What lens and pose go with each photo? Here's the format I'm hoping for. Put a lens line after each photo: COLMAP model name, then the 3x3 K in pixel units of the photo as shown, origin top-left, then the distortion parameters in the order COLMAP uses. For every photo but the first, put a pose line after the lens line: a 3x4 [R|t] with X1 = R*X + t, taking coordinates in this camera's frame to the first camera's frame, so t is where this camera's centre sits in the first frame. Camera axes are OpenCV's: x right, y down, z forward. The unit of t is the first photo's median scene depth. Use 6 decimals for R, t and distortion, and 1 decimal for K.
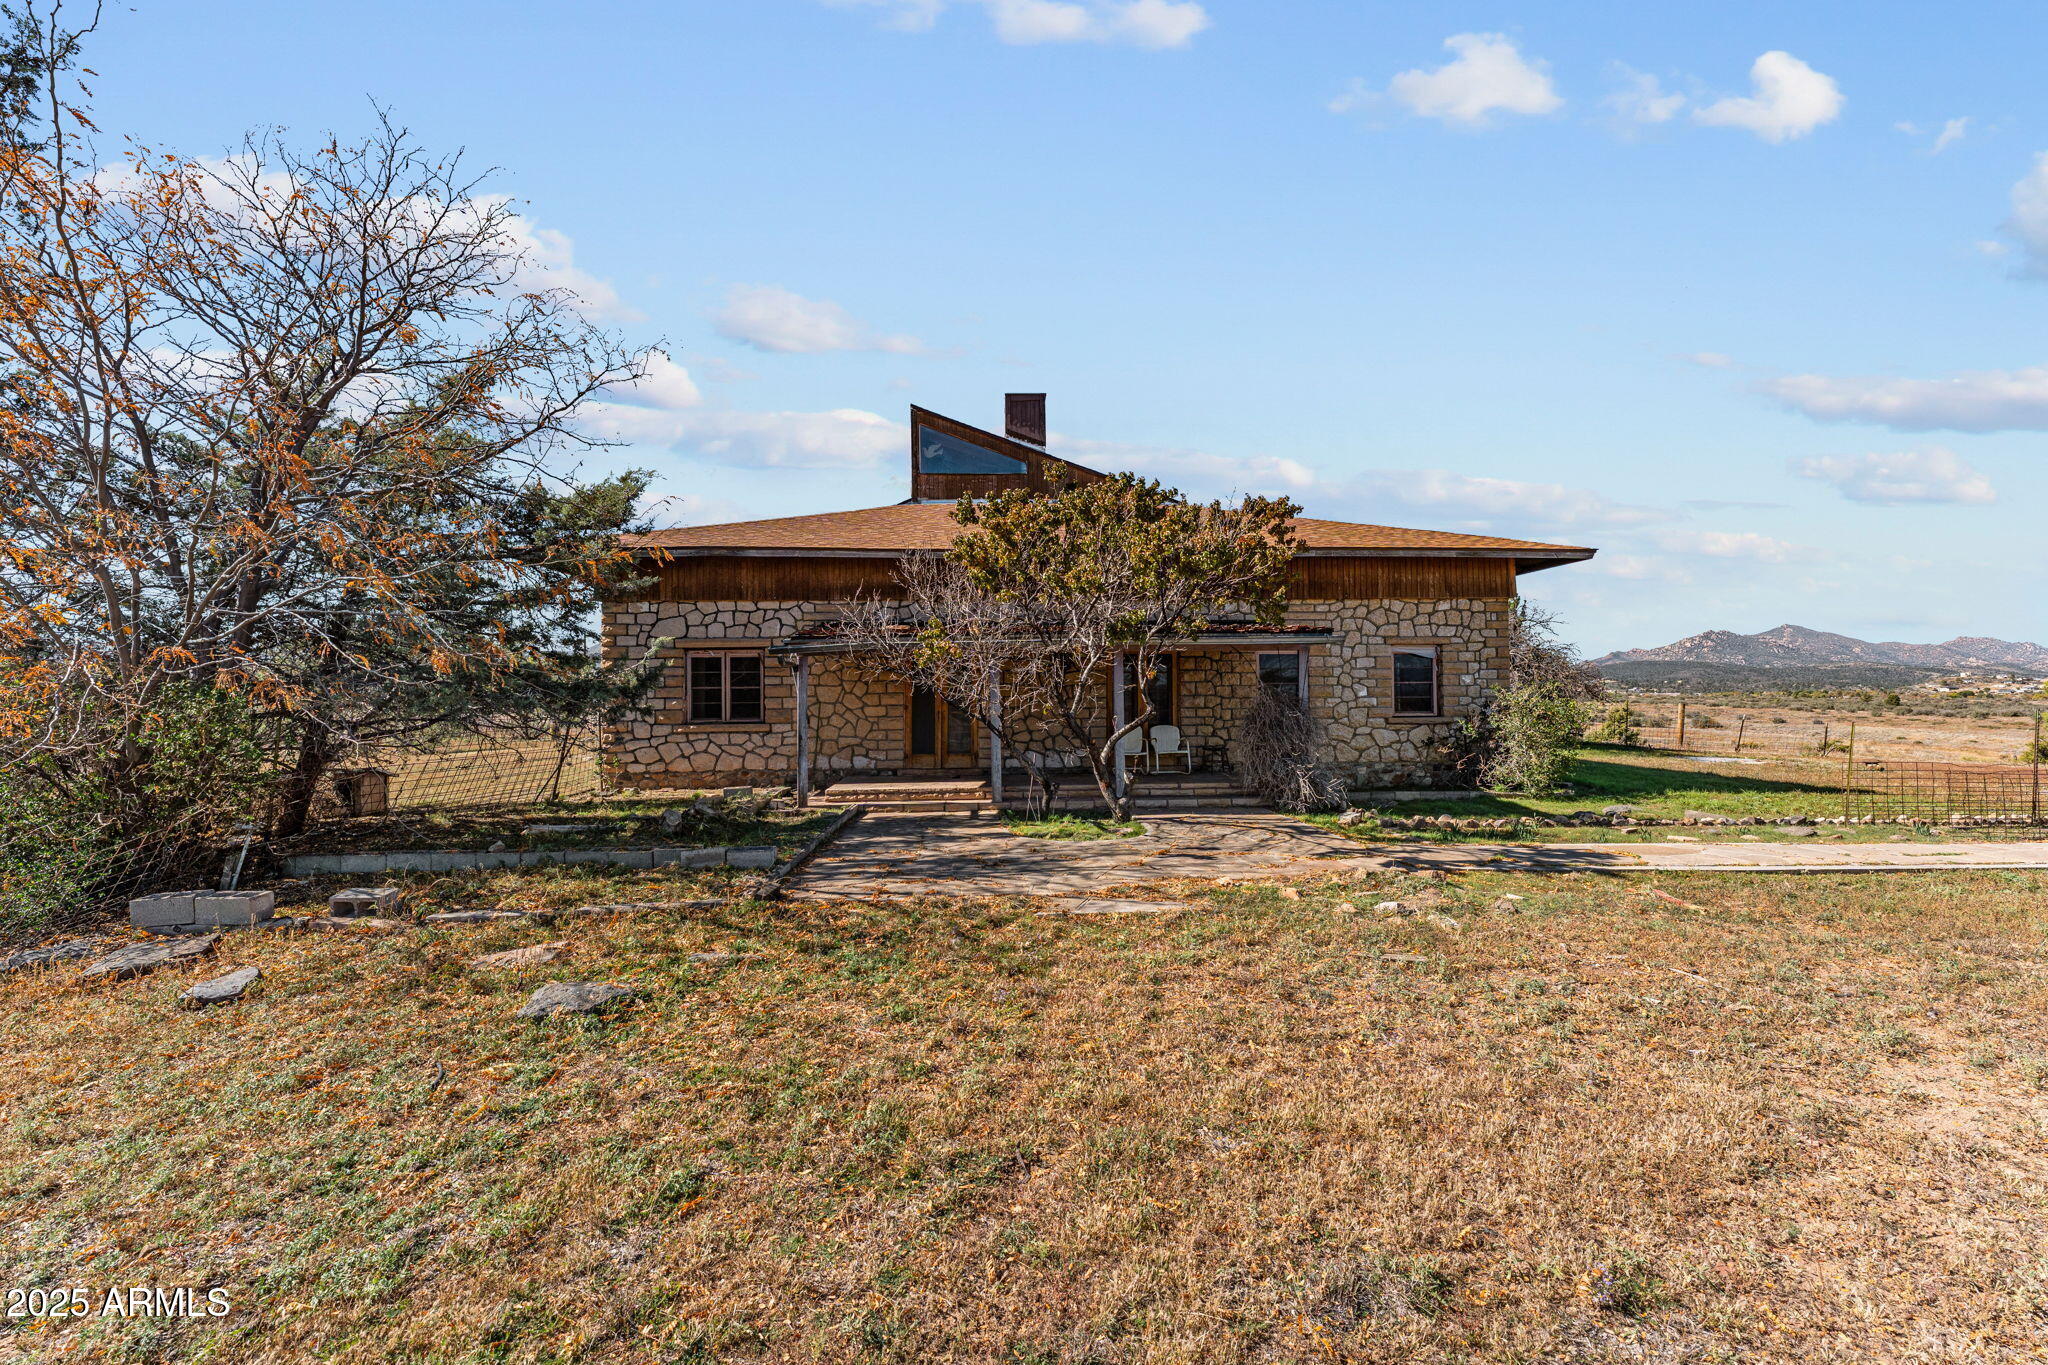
lens RADIAL K [[836.0, 0, 1021.7], [0, 836.0, 688.7], [0, 0, 1]] dist [-0.001948, -0.000080]
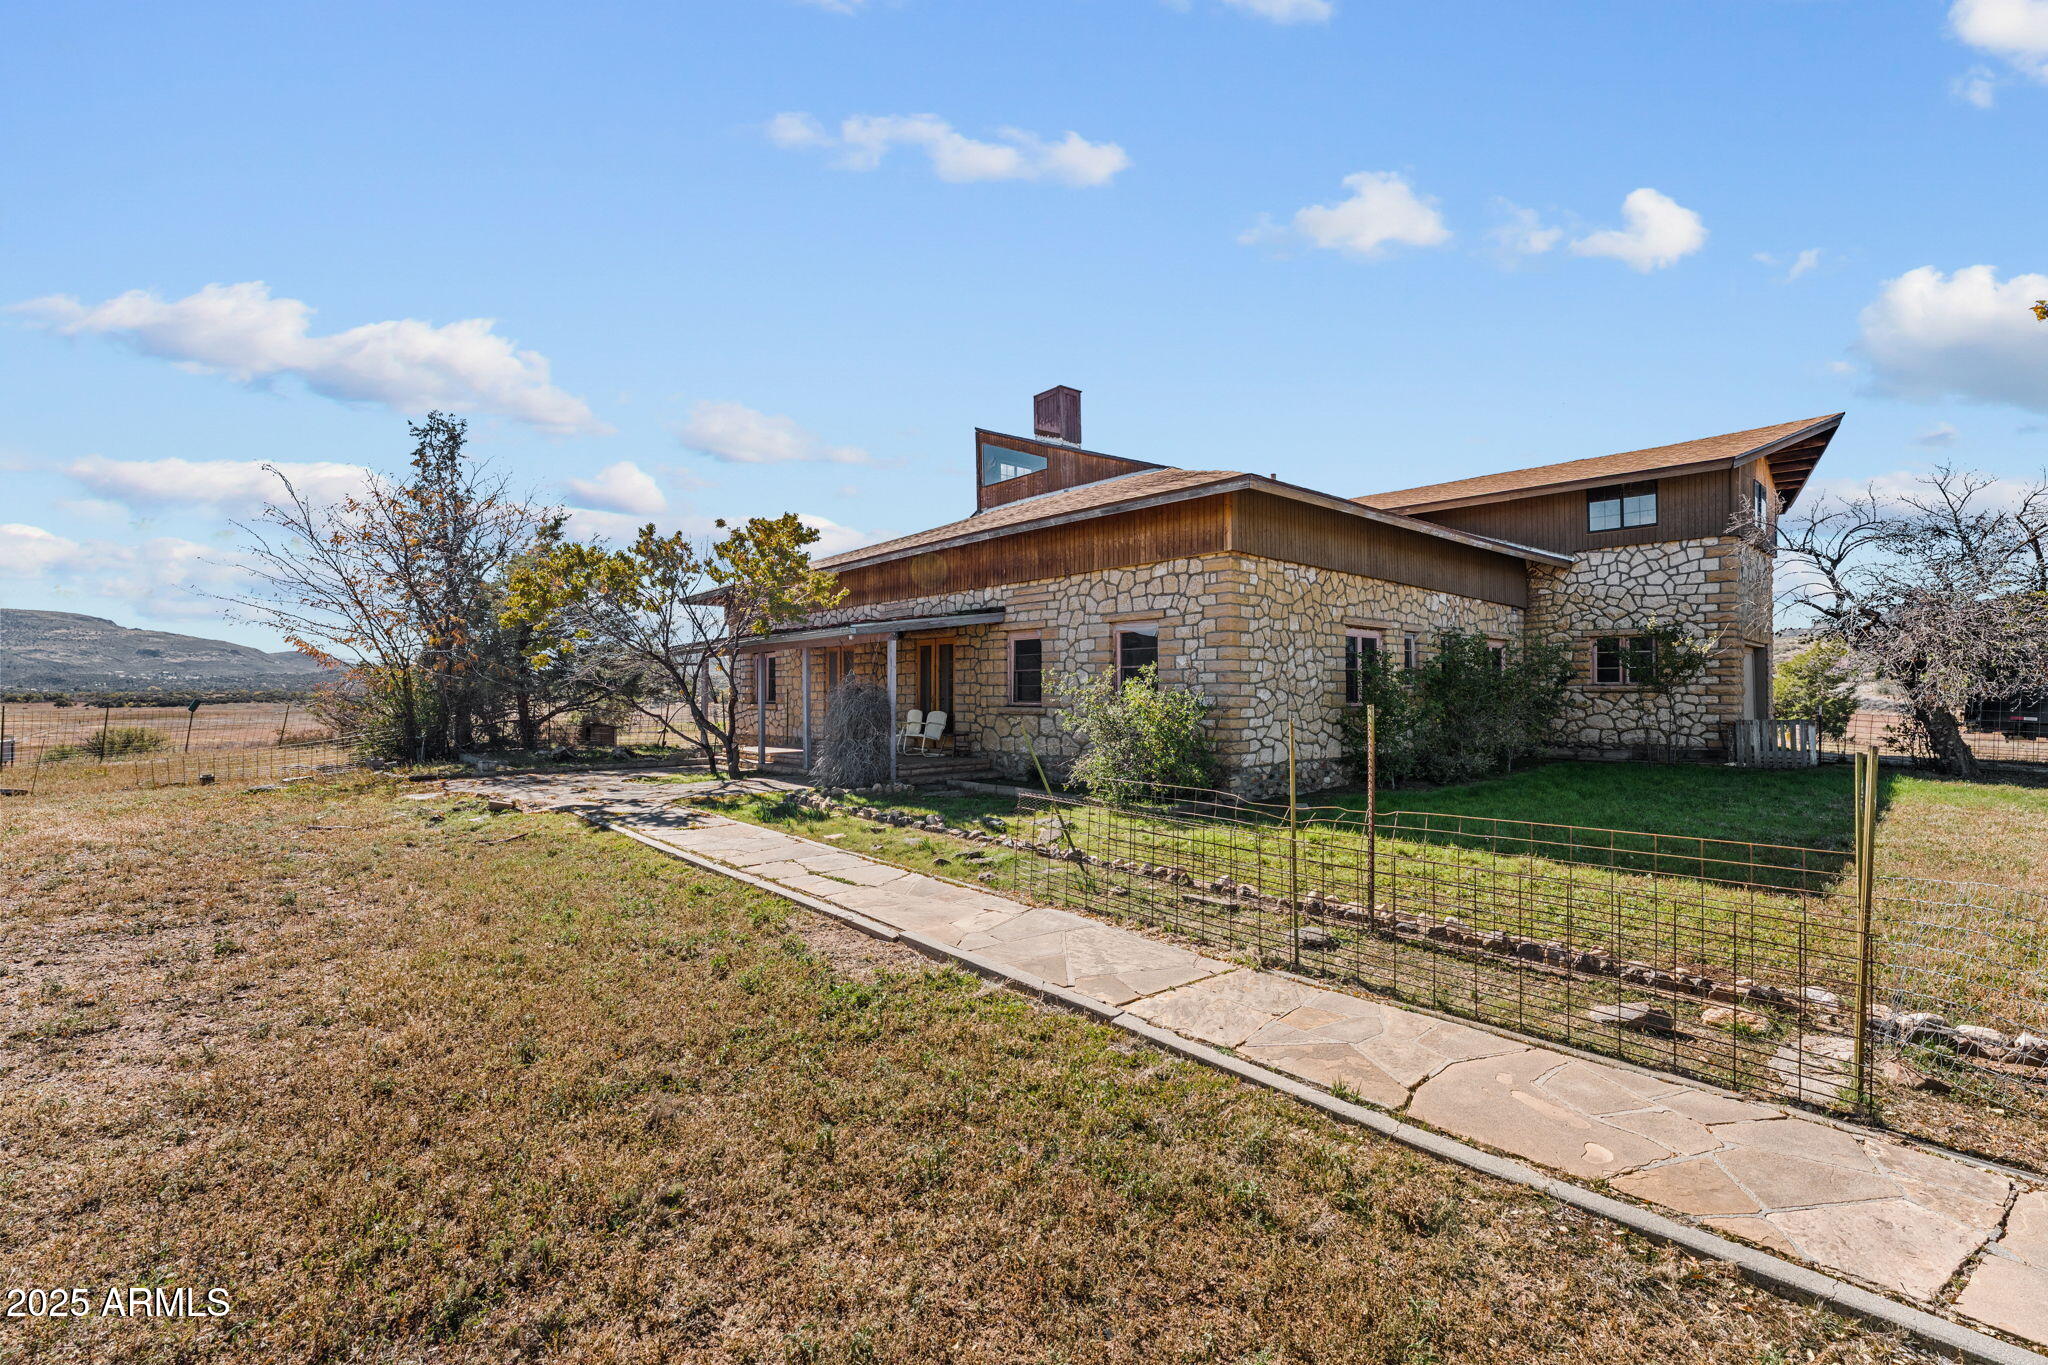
lens RADIAL K [[895.0, 0, 1021.9], [0, 895.0, 694.9], [0, 0, 1]] dist [0.013189, 0.000129]
pose [[0.619974, 0.007007, -0.784591, 1.135885], [0.014441, 0.999689, 0.020339, 0.001035], [0.784489, -0.023940, 0.619680, 0.368418]]
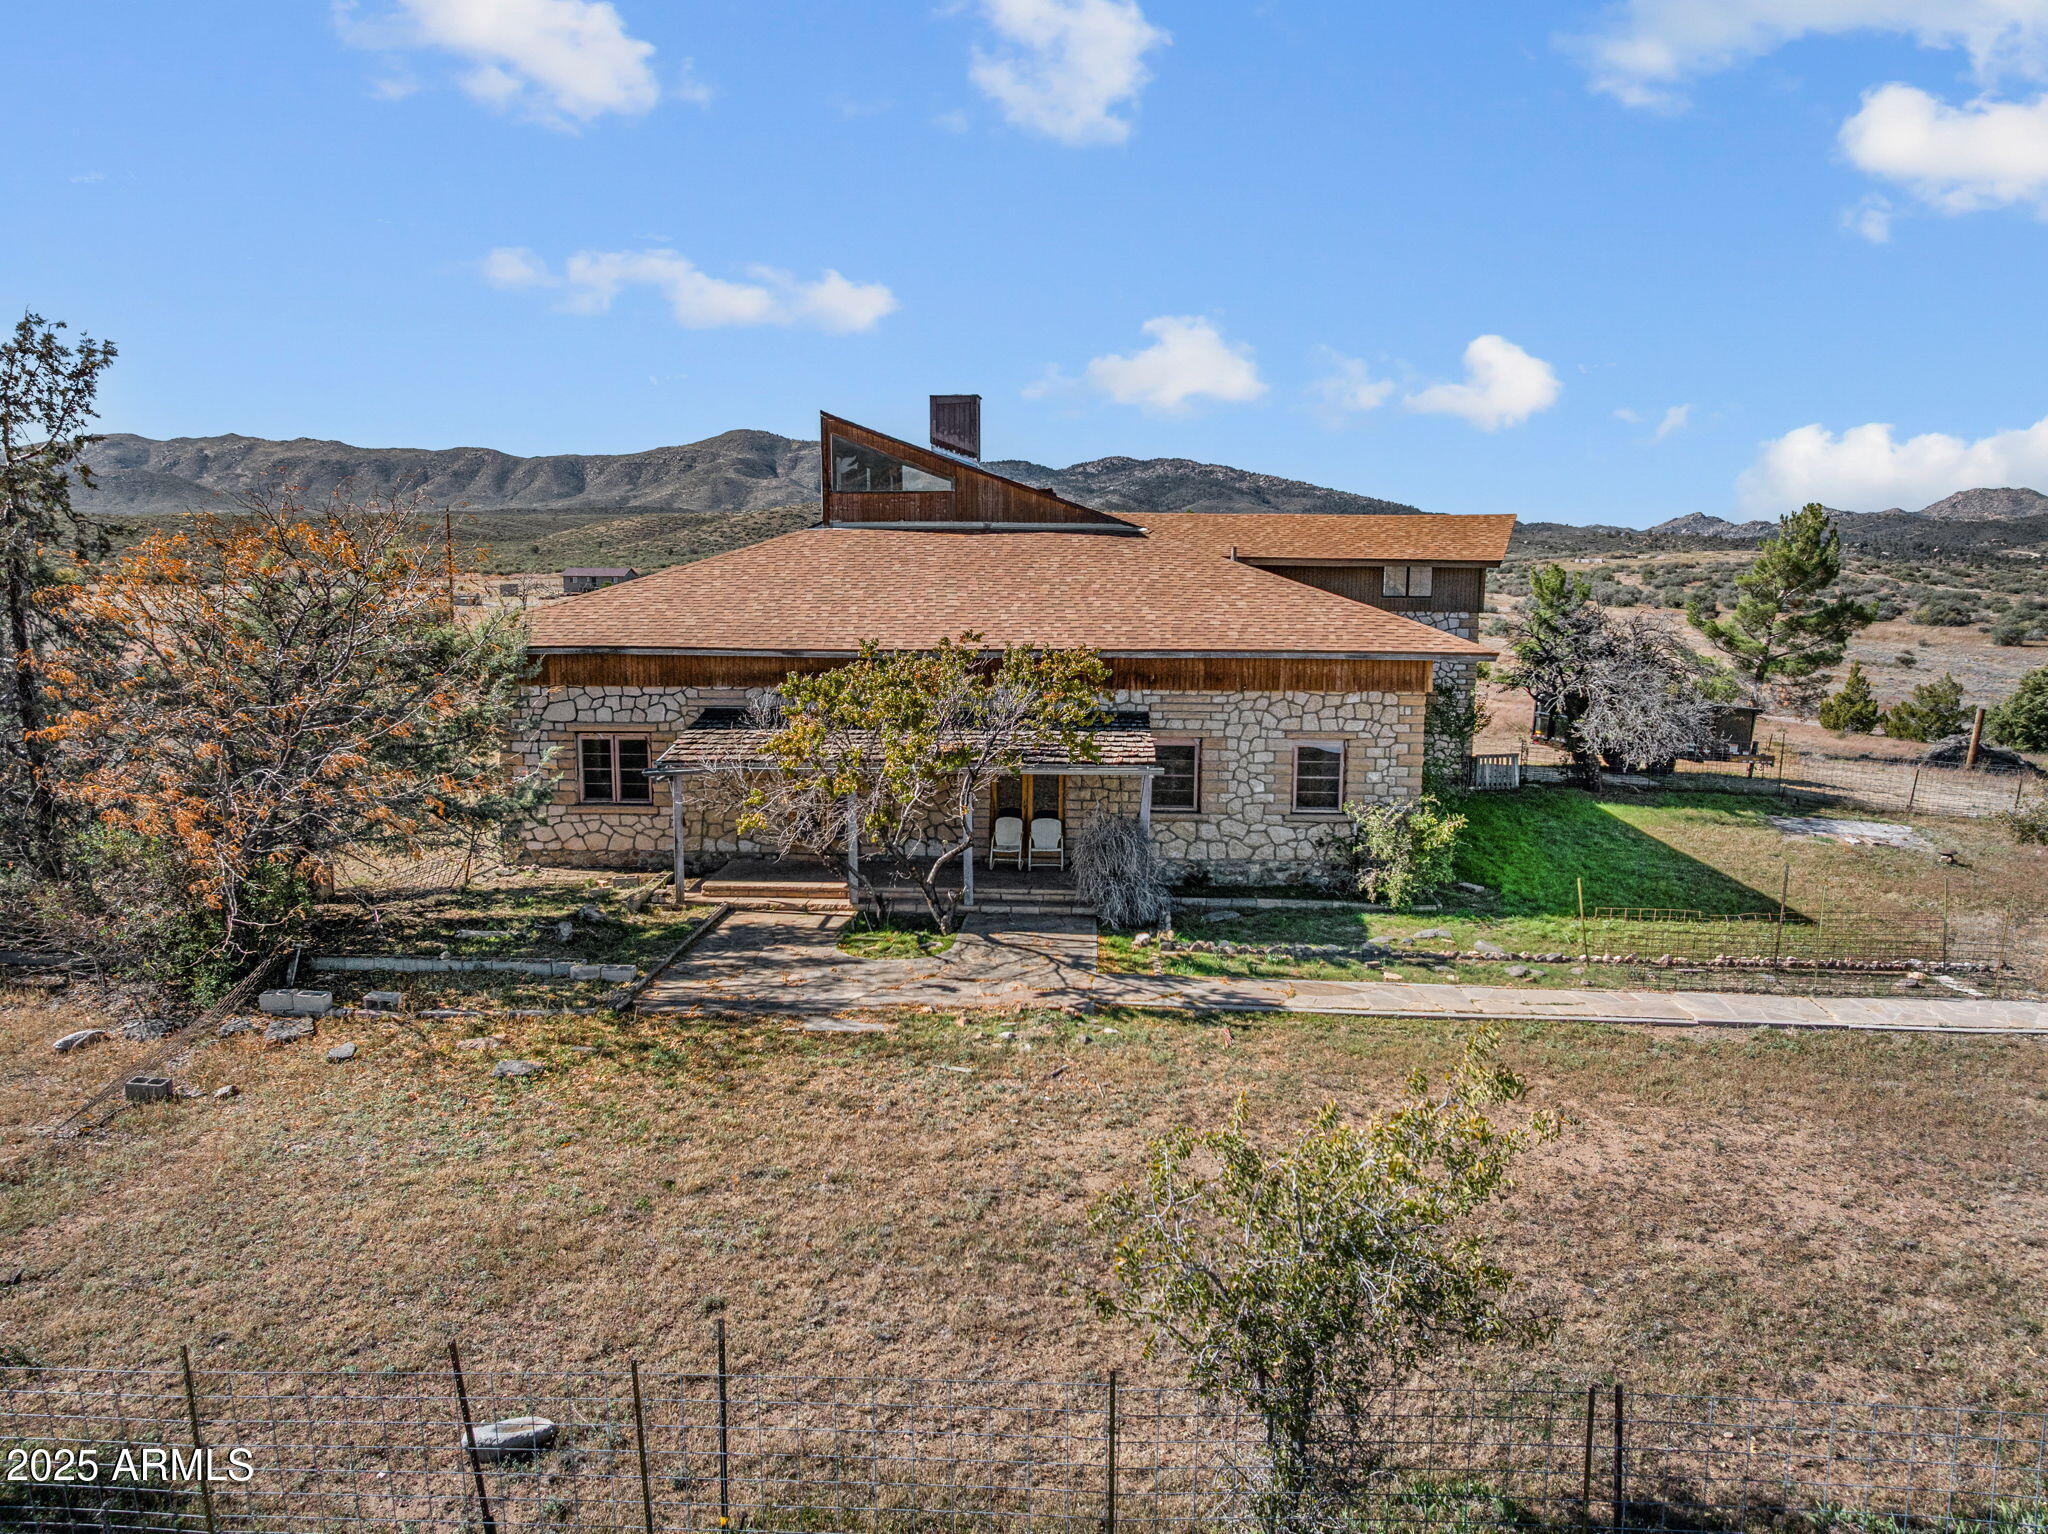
lens RADIAL K [[1503.5, 0, 1033.3], [0, 1503.5, 768.6], [0, 0, 1]] dist [-0.024355, 0.004982]
pose [[0.994252, 0.029318, -0.102970, 0.334592], [-0.012433, 0.986886, 0.160942, -0.297693], [0.106338, -0.158737, 0.981578, -0.727598]]
